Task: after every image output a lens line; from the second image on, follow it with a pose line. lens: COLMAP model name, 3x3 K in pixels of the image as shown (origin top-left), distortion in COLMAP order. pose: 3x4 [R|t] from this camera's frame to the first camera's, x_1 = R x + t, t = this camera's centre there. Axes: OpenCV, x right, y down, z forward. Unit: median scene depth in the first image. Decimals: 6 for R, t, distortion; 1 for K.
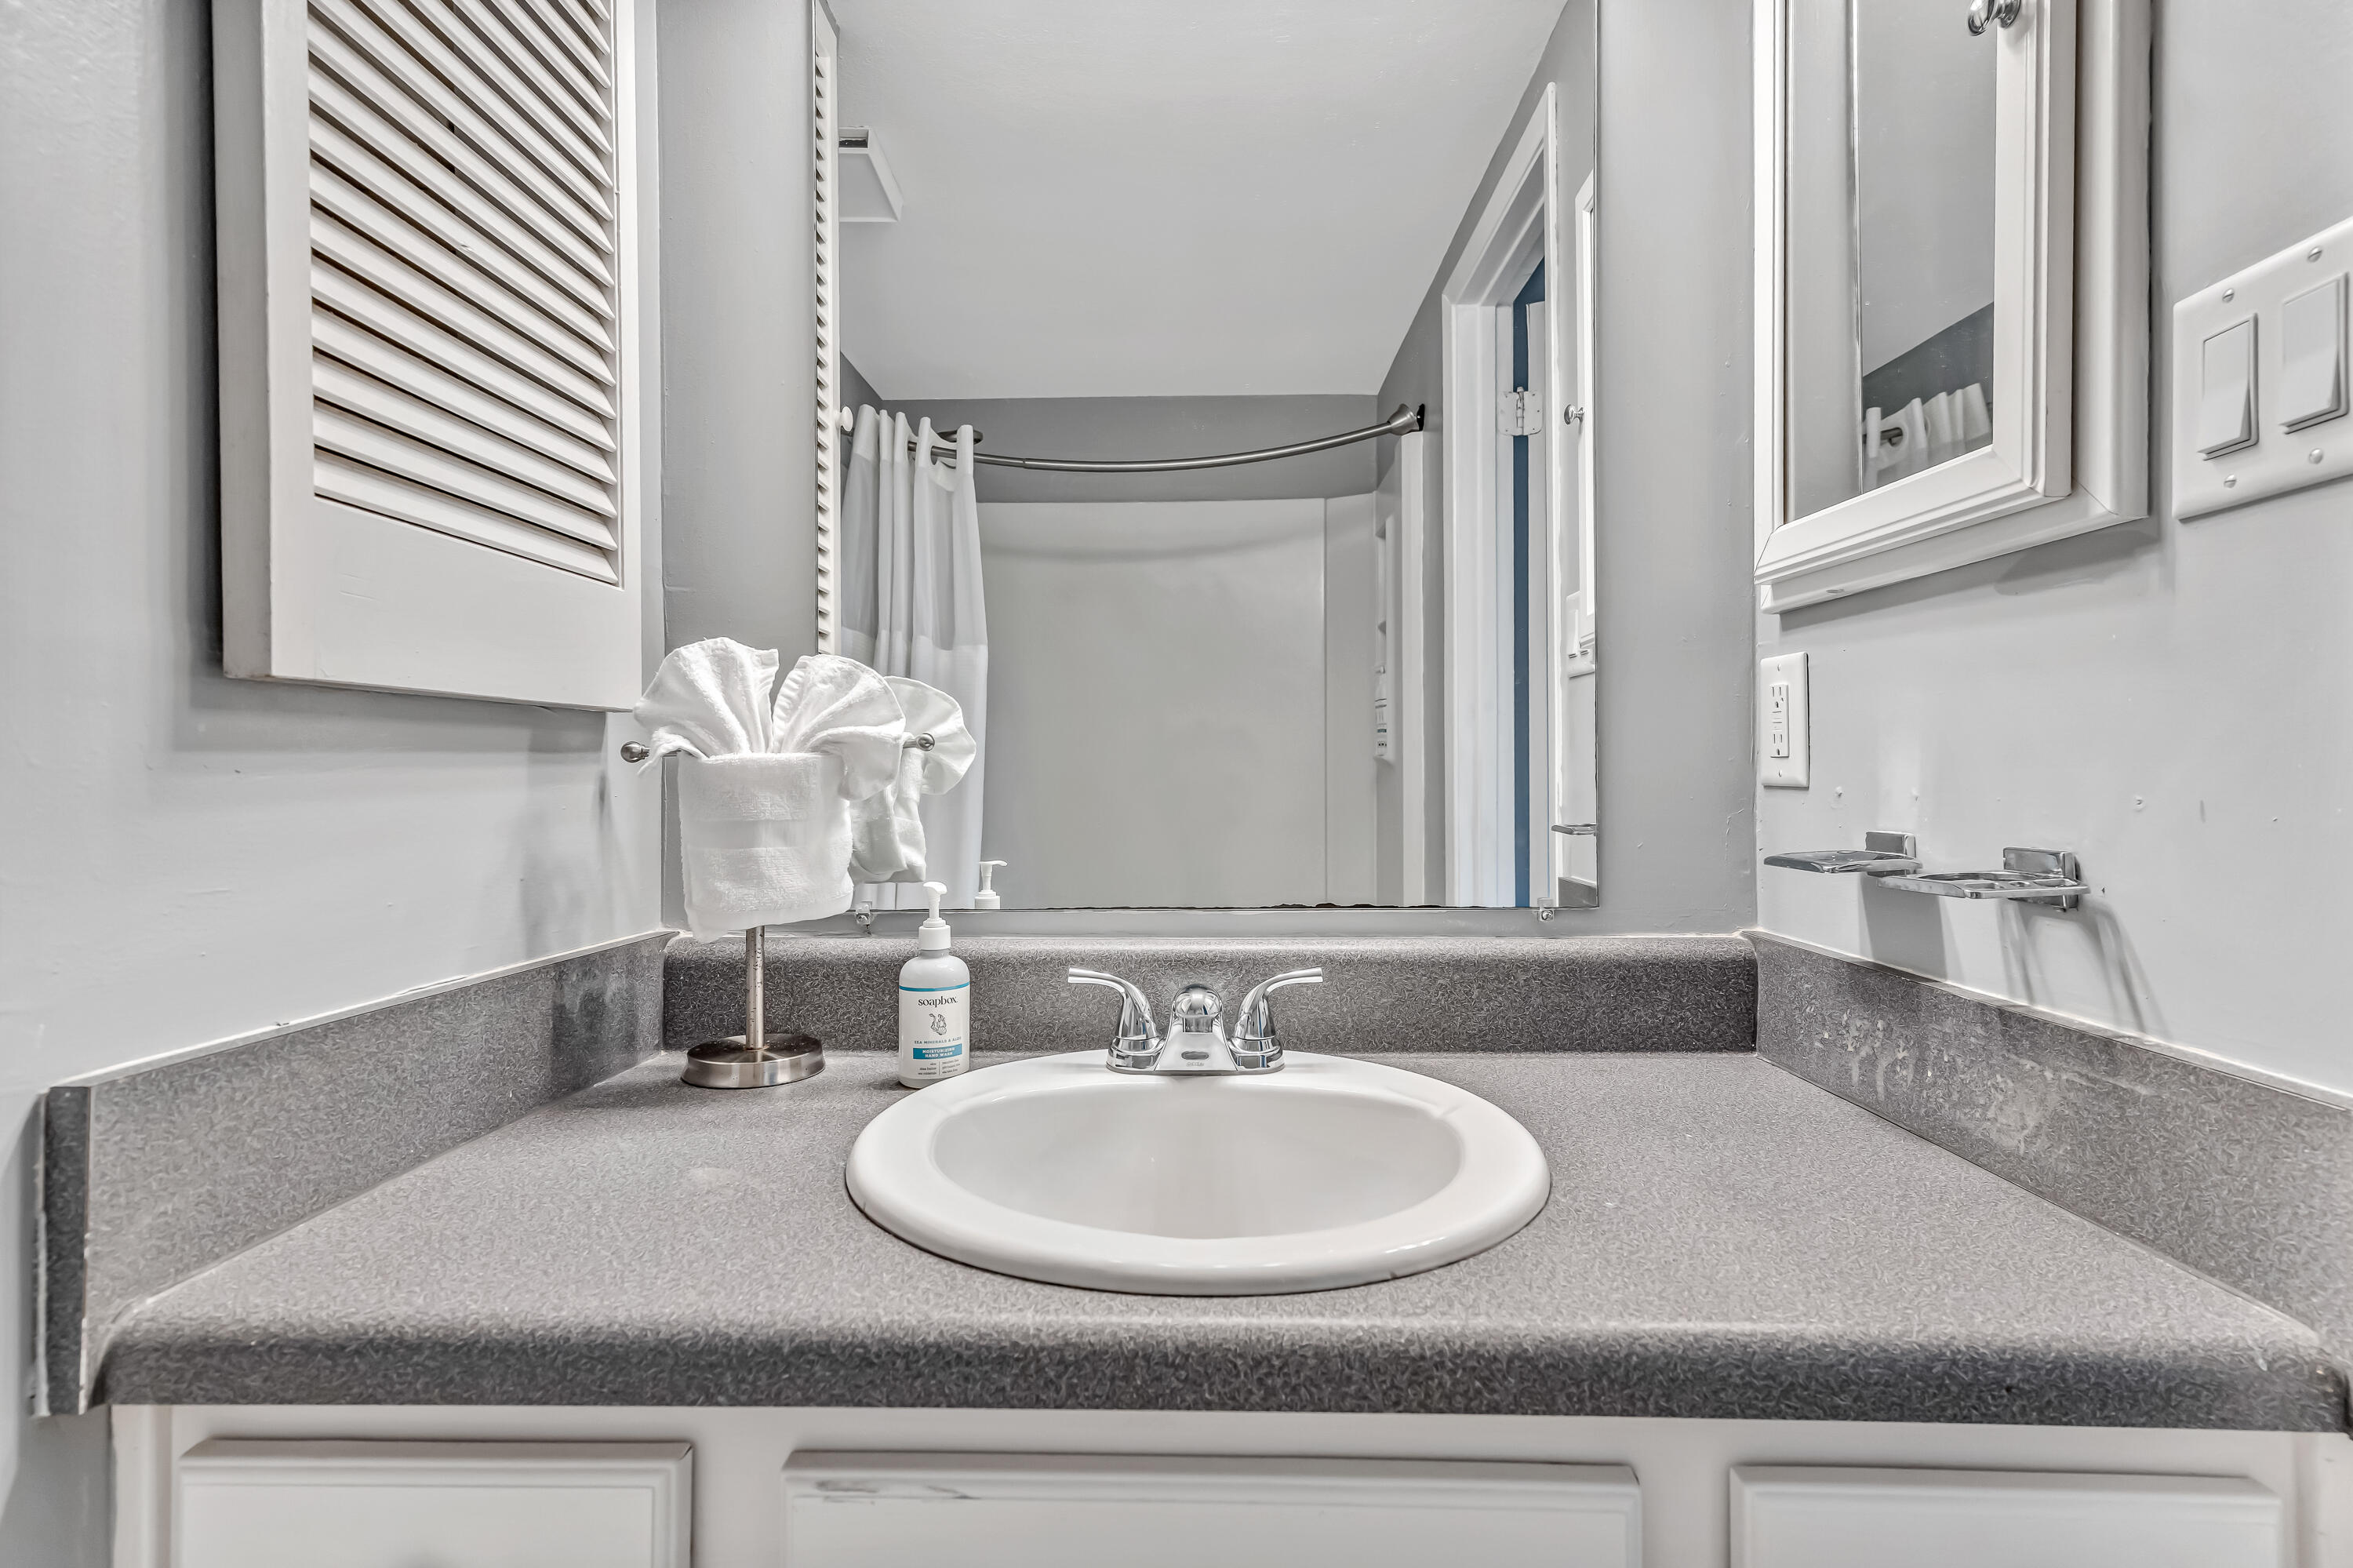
lens RADIAL K [[1129.1, 0, 1176.5], [0, 1129.1, 784.0], [0, 0, 1]] dist [0.001956, 0.000169]
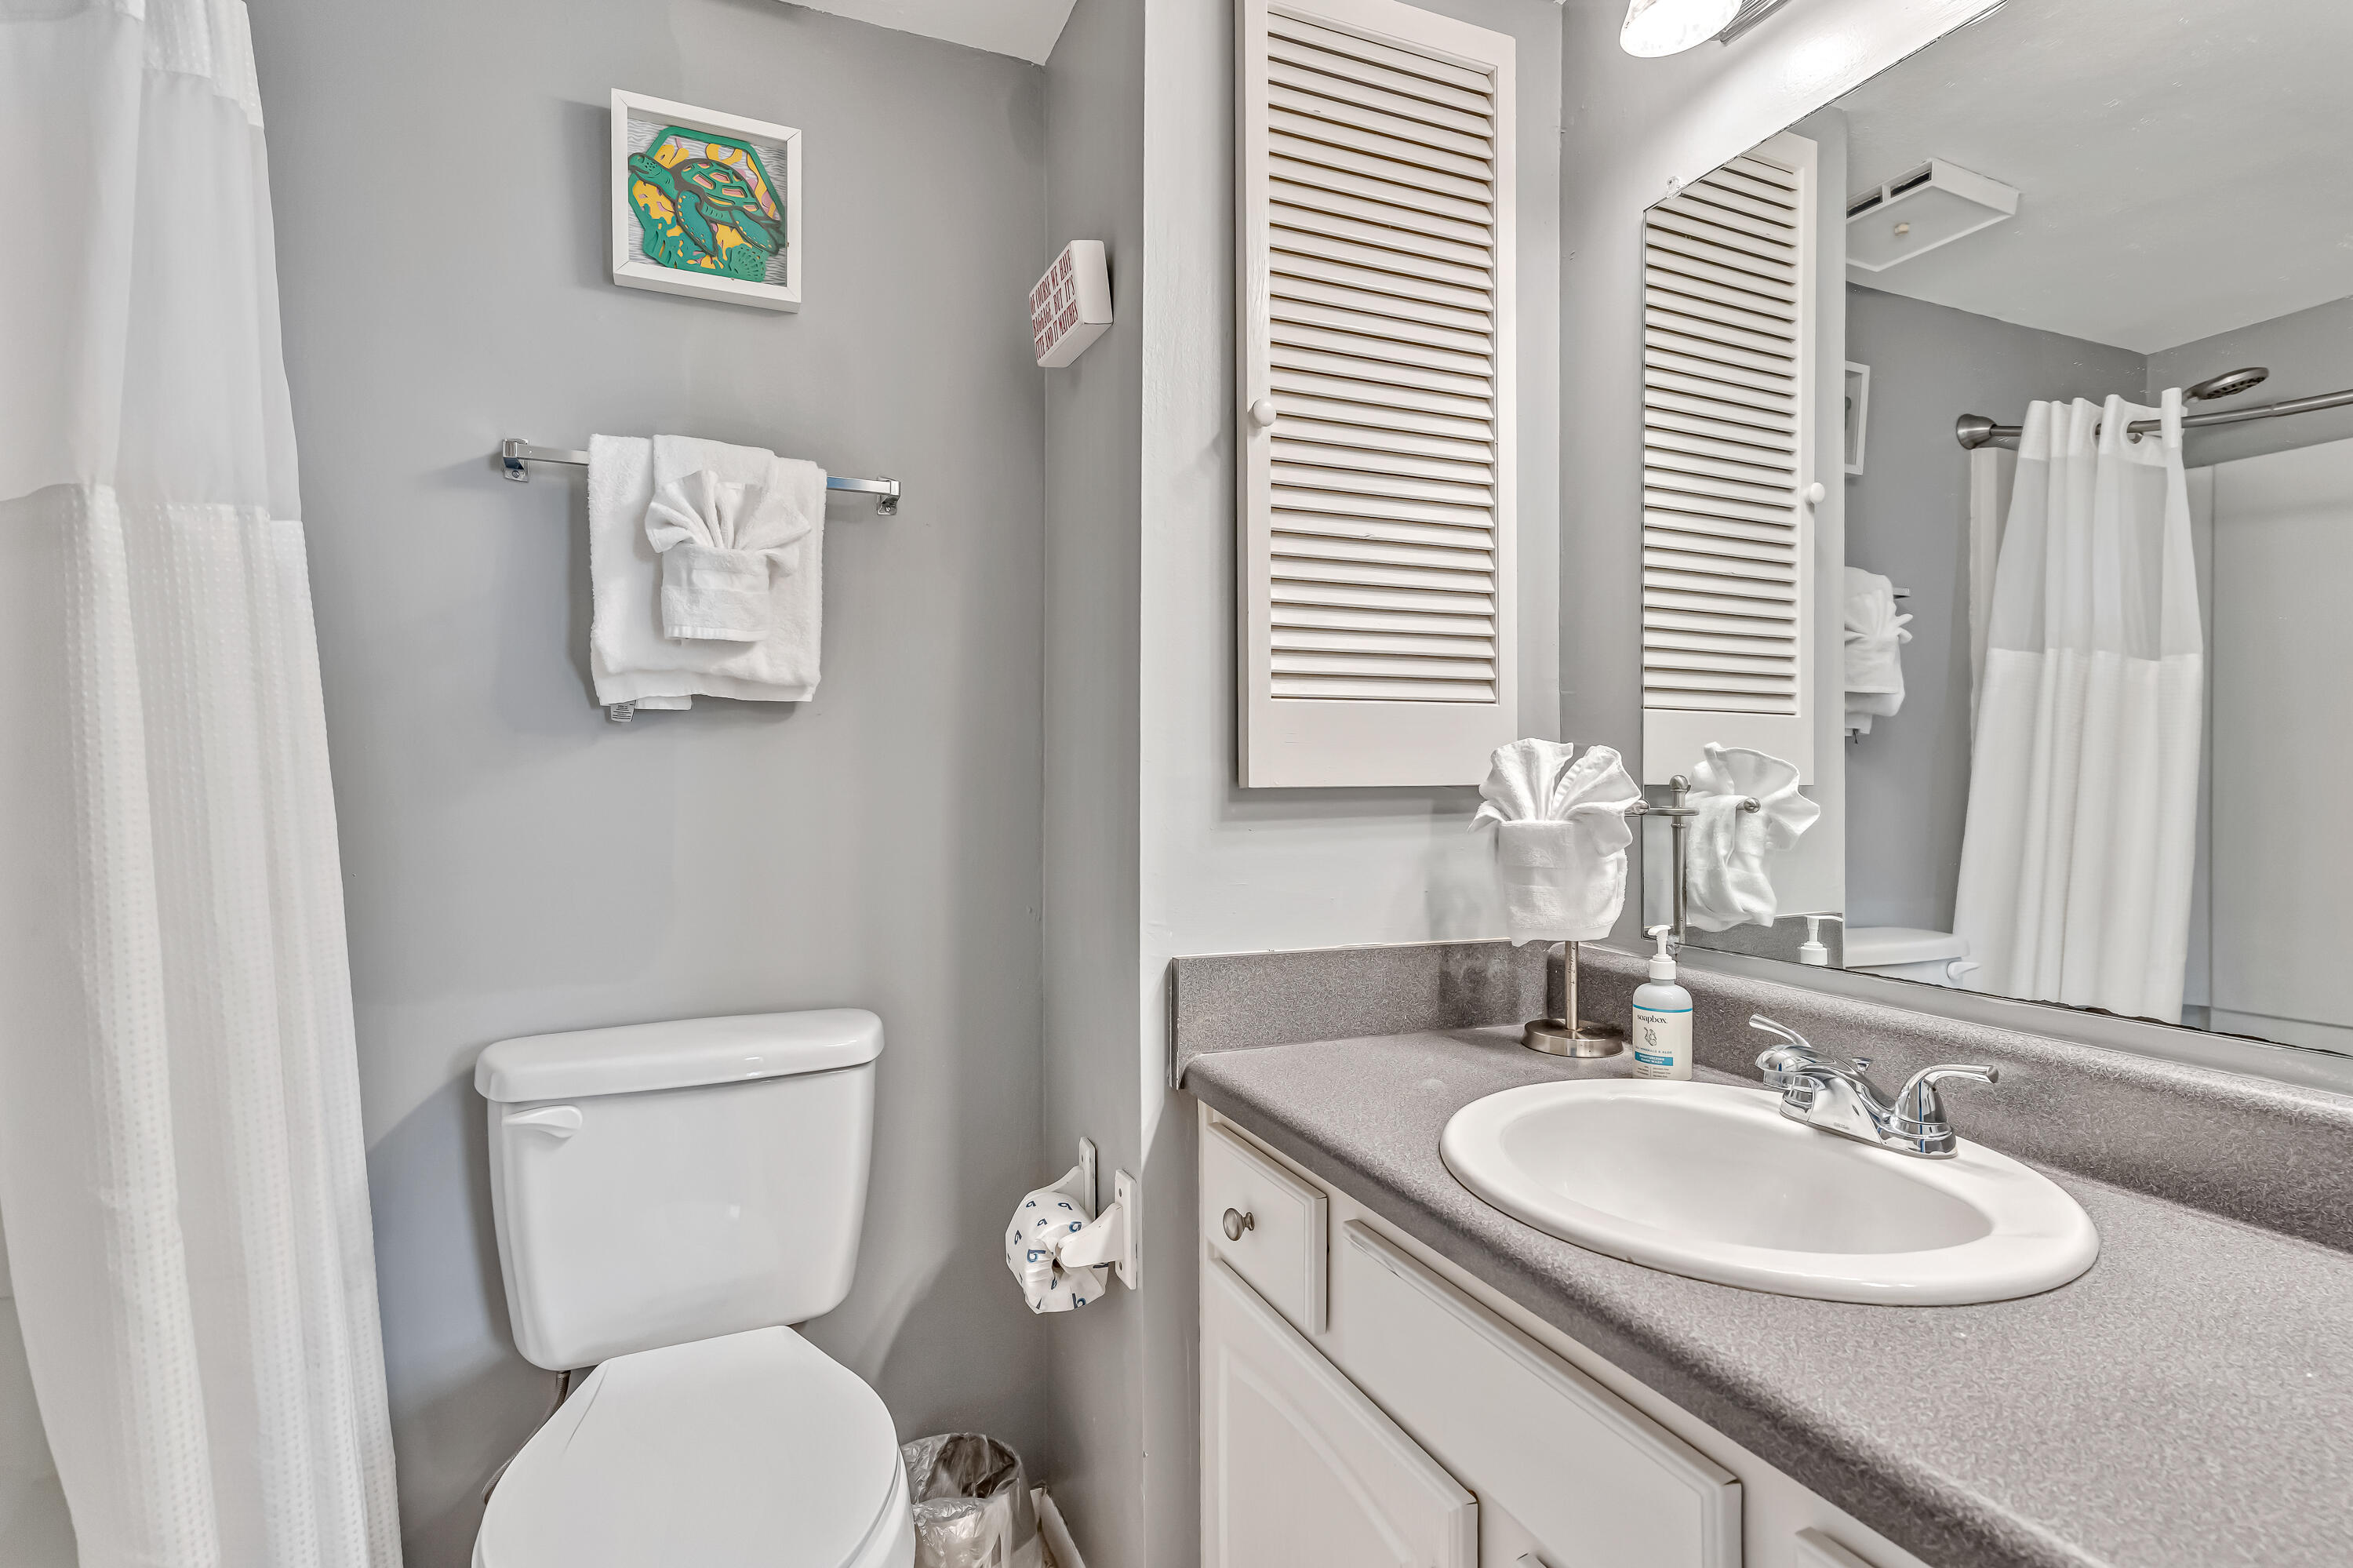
lens RADIAL K [[1103.8, 0, 1148.7], [0, 1103.8, 793.5], [0, 0, 1]] dist [0.001365, 0.000073]
pose [[0.408682, 0.018245, -0.912494, 0.700299], [-0.009952, 0.999830, 0.015534, -0.076627], [0.912623, 0.002733, 0.408794, -0.027492]]
